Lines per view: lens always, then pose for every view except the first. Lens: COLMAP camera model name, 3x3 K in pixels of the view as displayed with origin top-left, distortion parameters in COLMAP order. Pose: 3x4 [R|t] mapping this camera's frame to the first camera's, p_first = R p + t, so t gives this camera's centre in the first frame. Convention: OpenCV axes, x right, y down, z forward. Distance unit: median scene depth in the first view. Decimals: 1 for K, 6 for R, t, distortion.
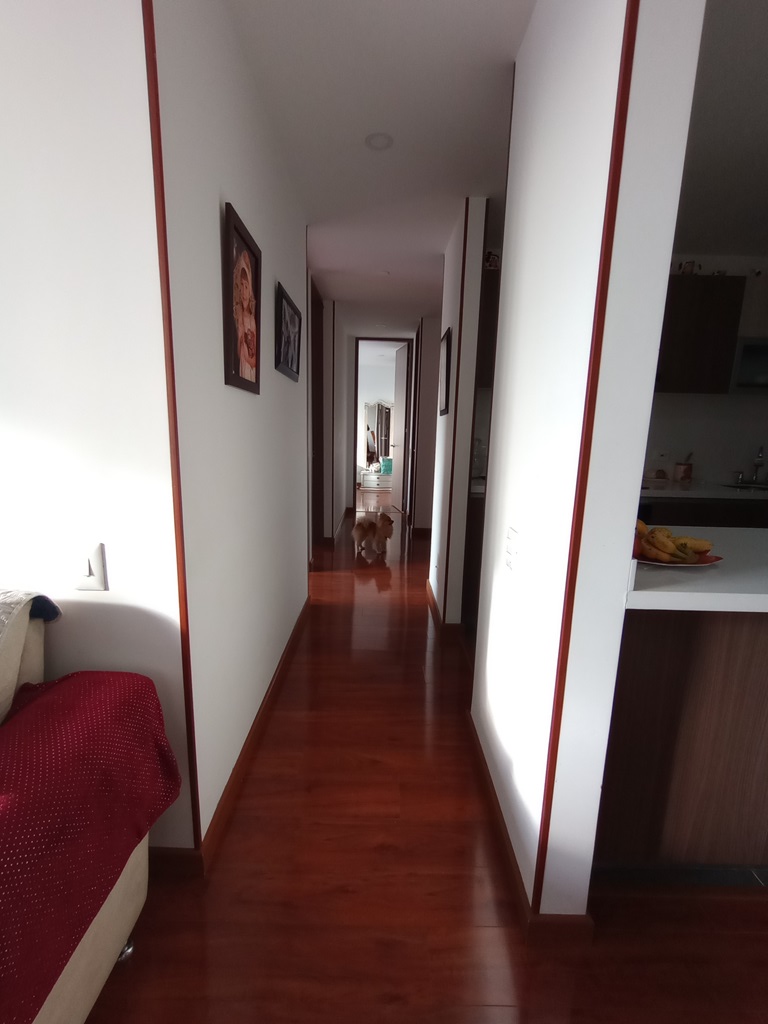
lens RADIAL K [[465.1, 0, 384.4], [0, 465.1, 514.6], [0, 0, 1]] dist [0.013482, -0.001406]
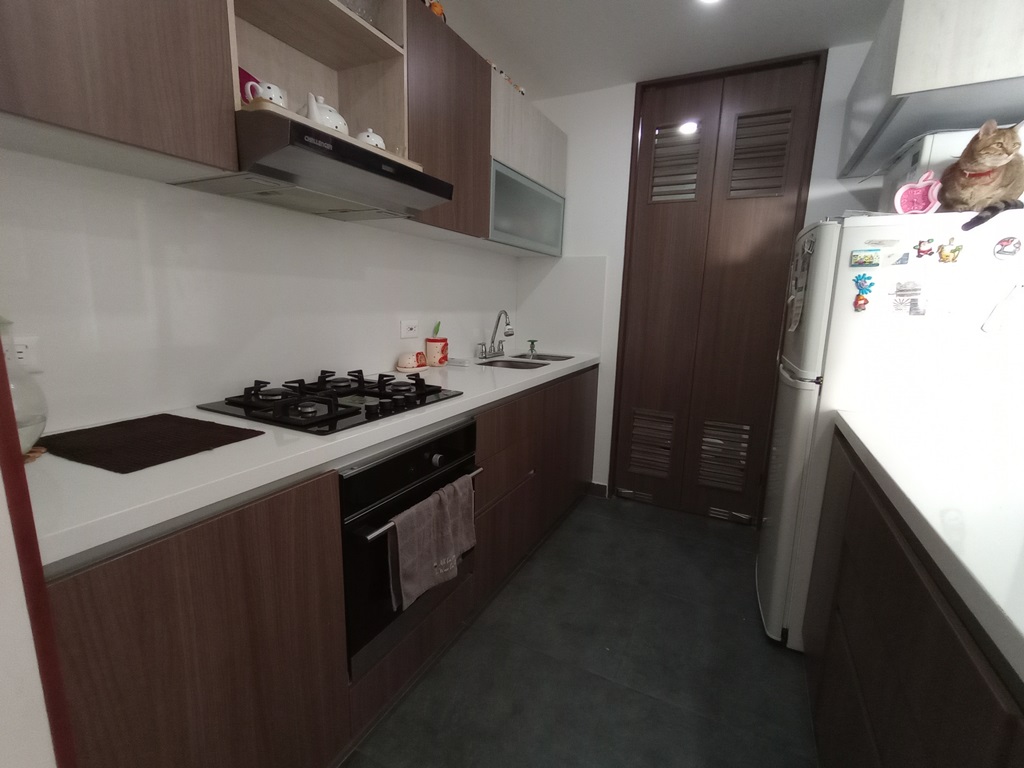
lens RADIAL K [[465.1, 0, 512.7], [0, 465.1, 383.5], [0, 0, 1]] dist [0.013482, -0.001406]
pose [[0.466126, -0.166956, 0.868822, 0.093977], [0.150895, 0.982646, 0.107874, -0.102798], [-0.871755, 0.080818, 0.483230, 0.586192]]
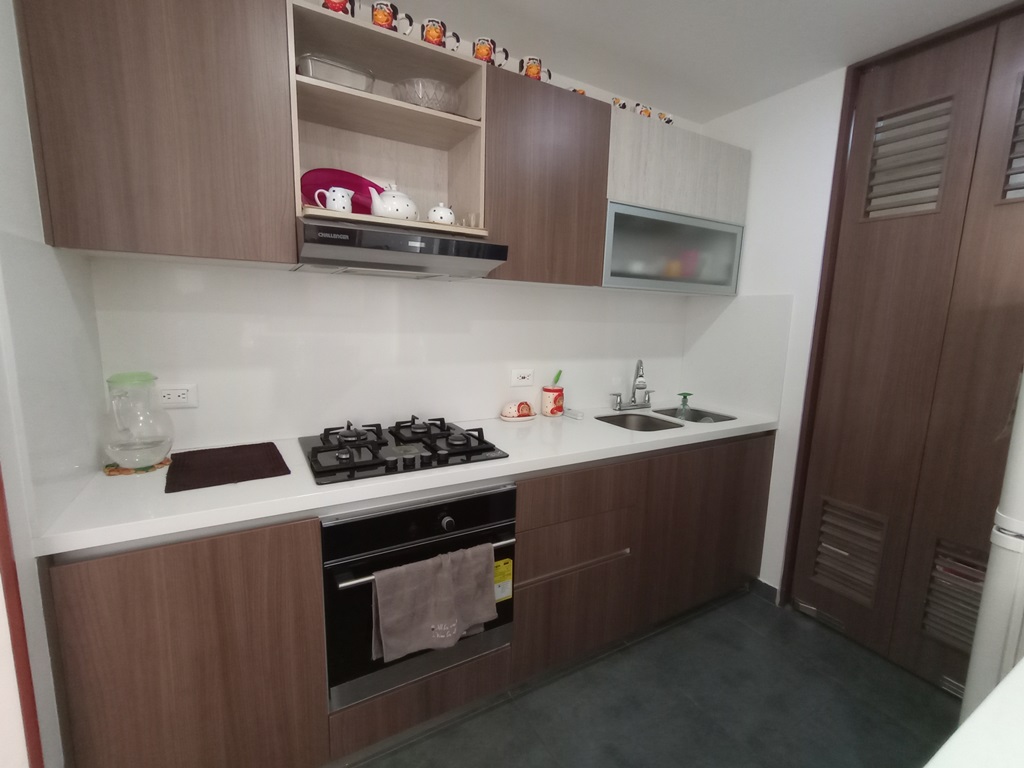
lens RADIAL K [[465.1, 0, 515.8], [0, 465.1, 385.6], [0, 0, 1]] dist [0.013482, -0.001406]
pose [[0.868567, -0.074369, 0.489960, 0.272957], [0.085725, 0.996319, -0.000741, -0.118083], [-0.488101, 0.042645, 0.871744, 0.451153]]
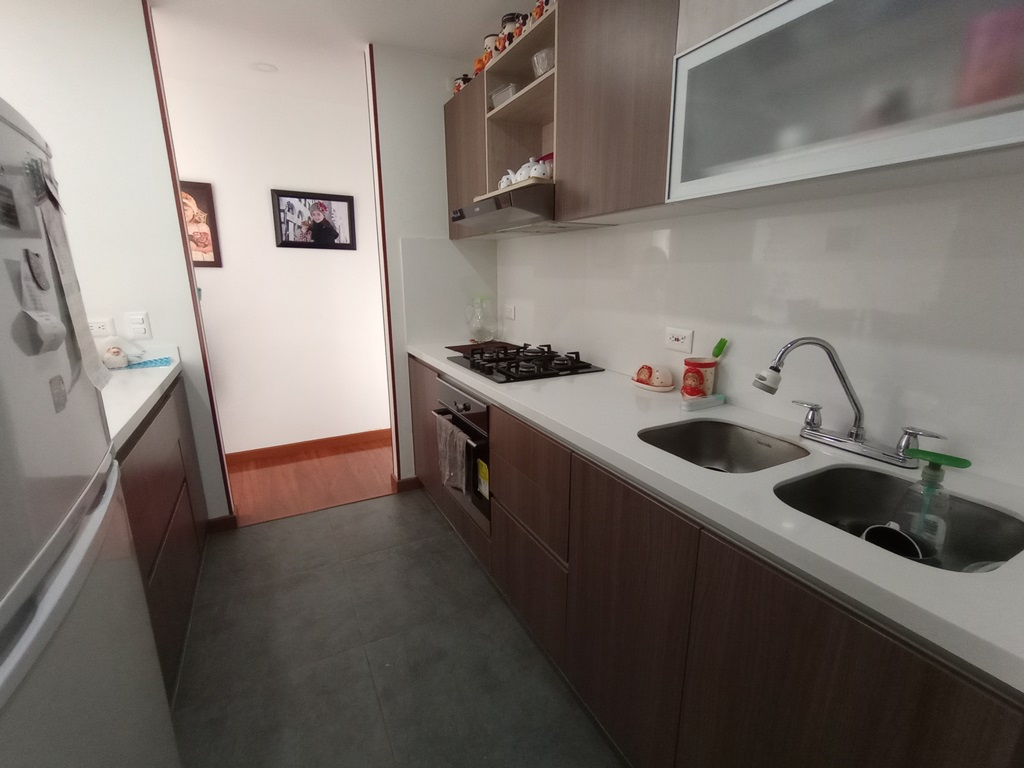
lens RADIAL K [[465.1, 0, 512.6], [0, 465.1, 384.0], [0, 0, 1]] dist [0.013482, -0.001406]
pose [[0.456010, 0.190889, -0.869262, 0.969713], [-0.157145, 0.978650, 0.132473, -0.120247], [0.875991, 0.076191, 0.476271, 0.624786]]
